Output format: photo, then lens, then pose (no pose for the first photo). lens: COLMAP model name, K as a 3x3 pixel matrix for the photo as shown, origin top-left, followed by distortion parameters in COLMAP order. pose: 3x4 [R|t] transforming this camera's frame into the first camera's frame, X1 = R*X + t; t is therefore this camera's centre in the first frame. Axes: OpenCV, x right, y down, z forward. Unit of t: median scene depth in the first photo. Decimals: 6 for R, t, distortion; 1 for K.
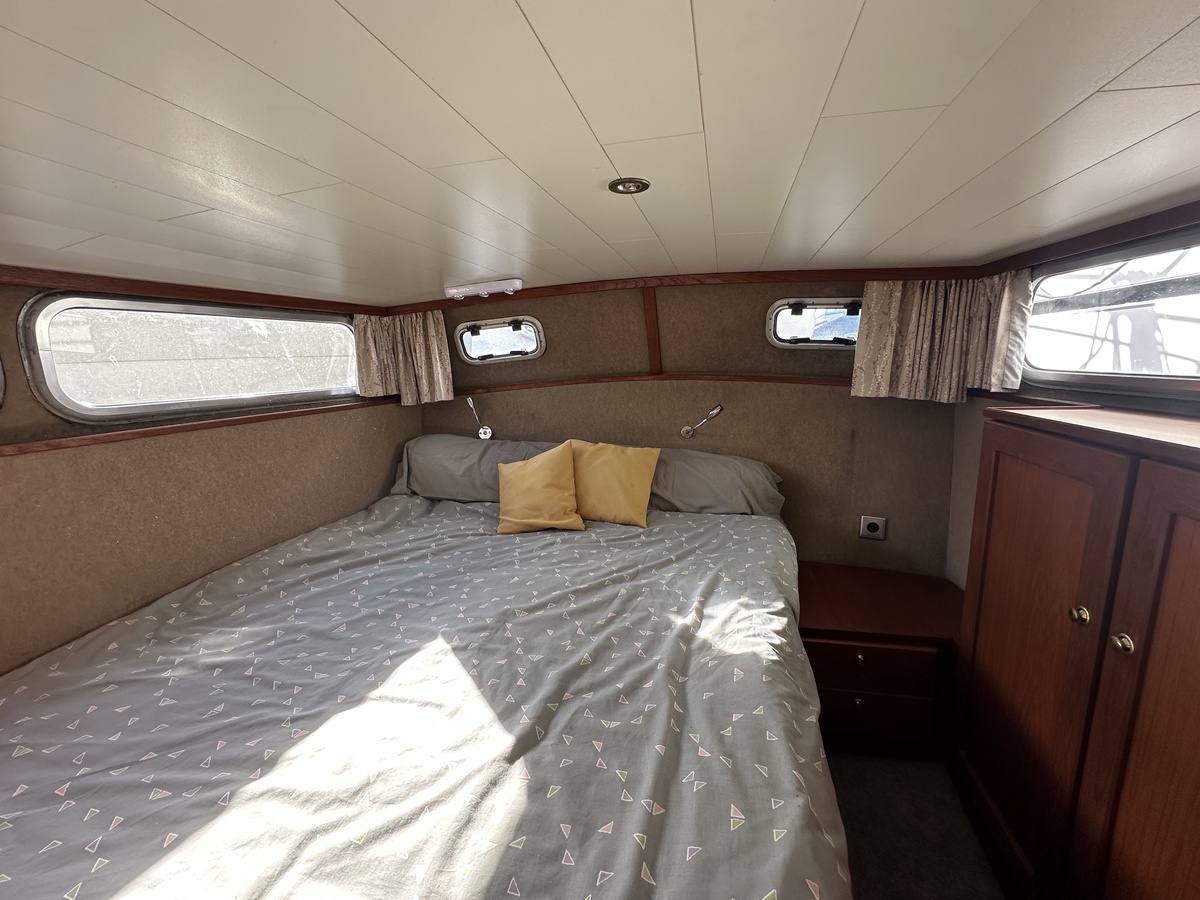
lens RADIAL K [[477.6, 0, 601.0], [0, 477.6, 450.6], [0, 0, 1]] dist [-0.004205, 0.000881]
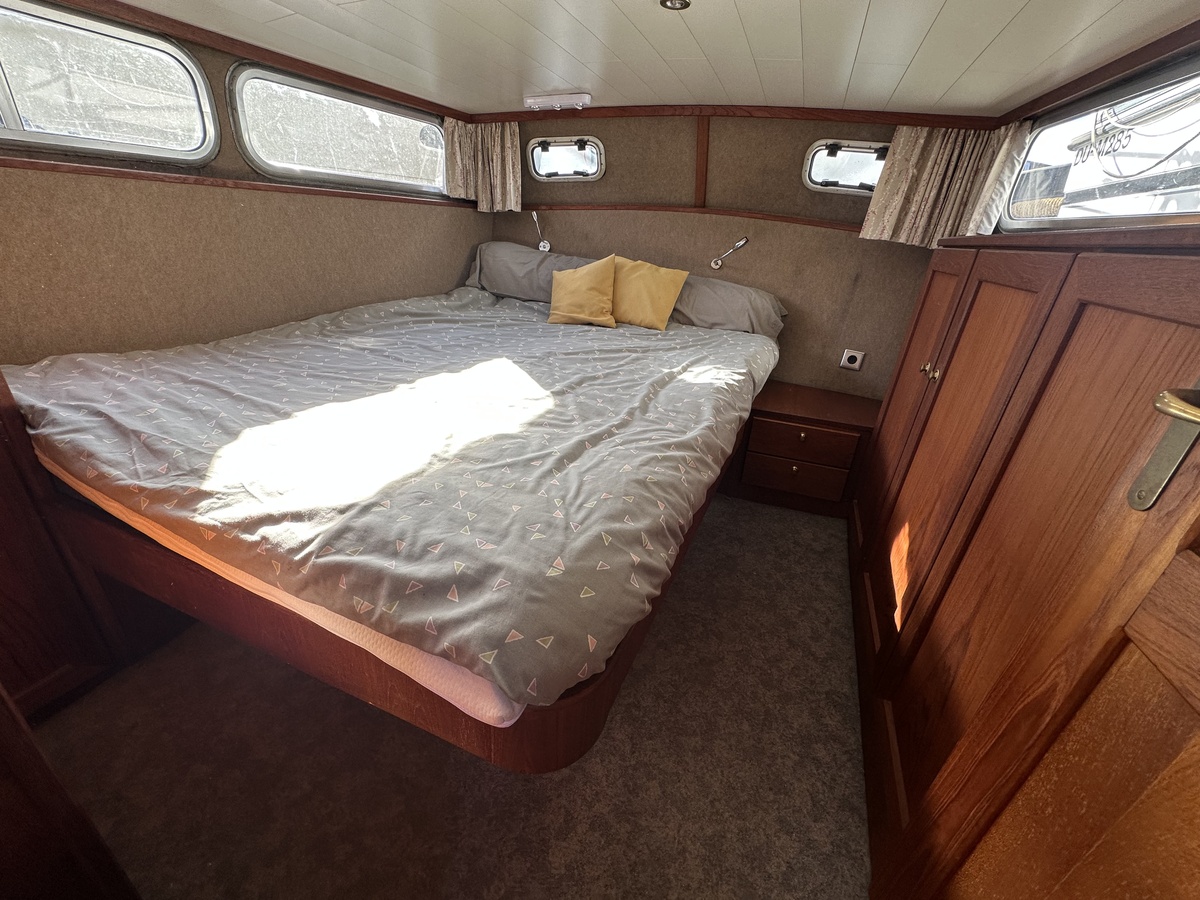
lens RADIAL K [[477.6, 0, 600.4], [0, 477.6, 450.1], [0, 0, 1]] dist [-0.004205, 0.000881]
pose [[0.985904, 0.151227, -0.071578, 0.070229], [-0.128874, 0.959231, 0.251532, 0.176018], [0.106698, -0.238762, 0.965199, -0.316670]]
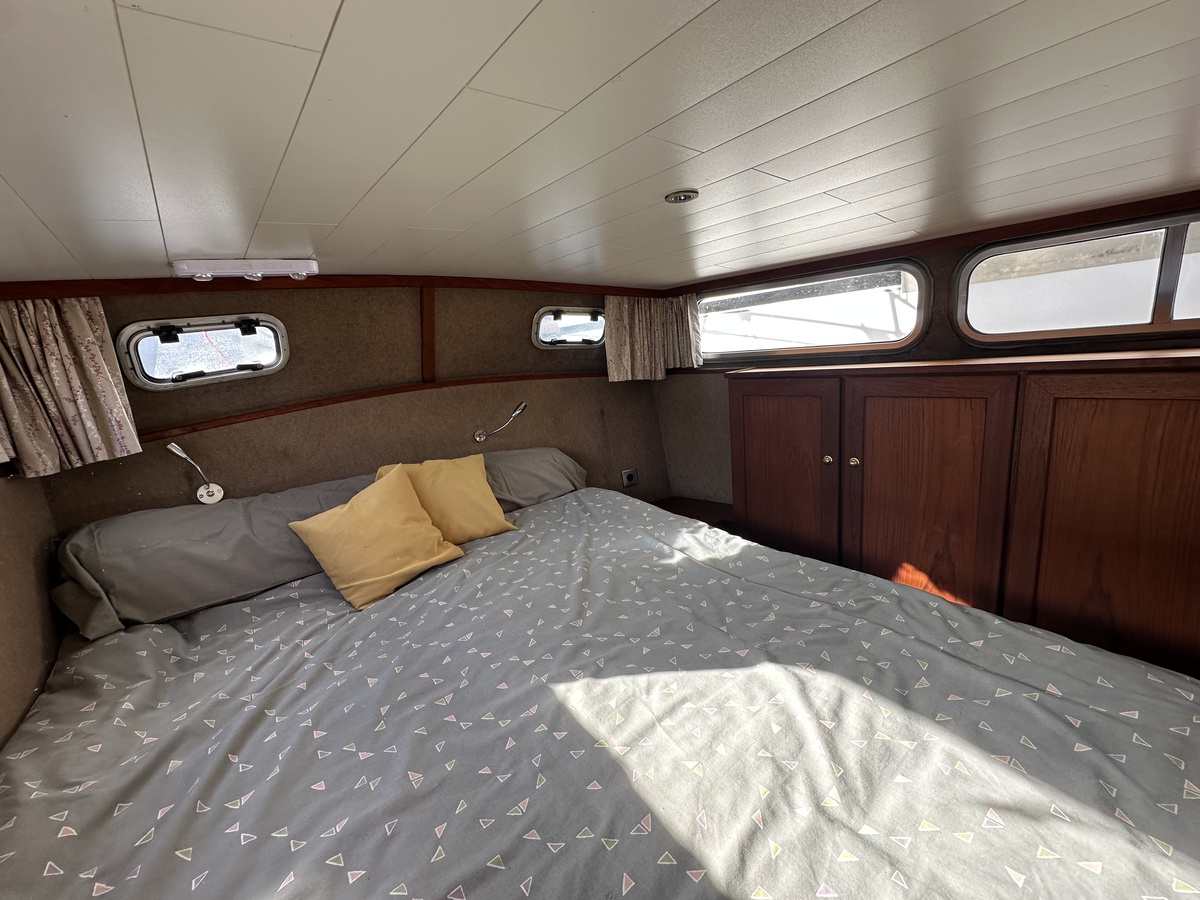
lens RADIAL K [[477.6, 0, 599.6], [0, 477.6, 450.8], [0, 0, 1]] dist [-0.004205, 0.000881]
pose [[0.576547, -0.188685, 0.794979, -0.598424], [0.223428, 0.972294, 0.068733, -0.027525], [-0.785922, 0.137993, 0.602731, 0.266719]]
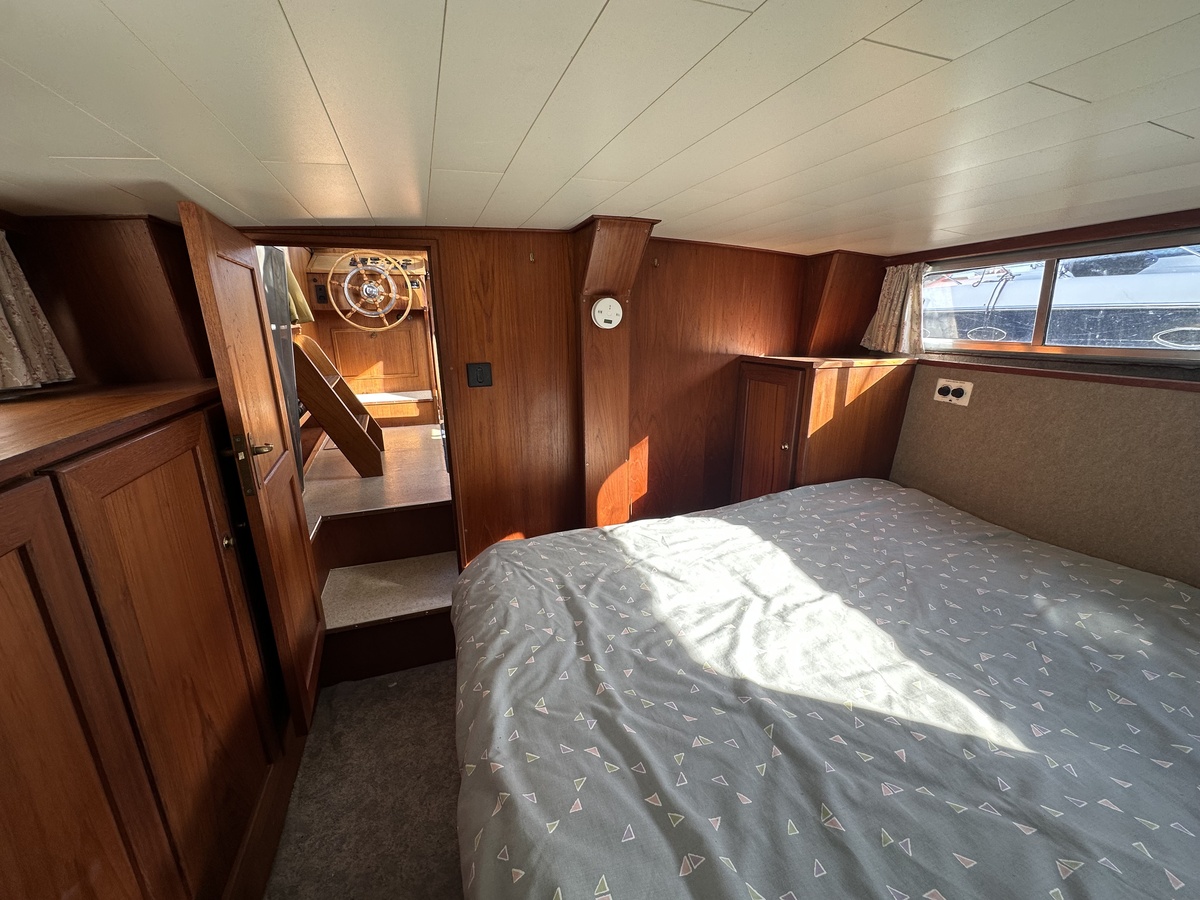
lens RADIAL K [[477.6, 0, 600.9], [0, 477.6, 448.9], [0, 0, 1]] dist [-0.004205, 0.000881]
pose [[-0.818792, 0.186802, -0.542849, 0.282040], [-0.072738, 0.904204, 0.420862, -0.143088], [0.569463, 0.384084, -0.726767, 0.675082]]
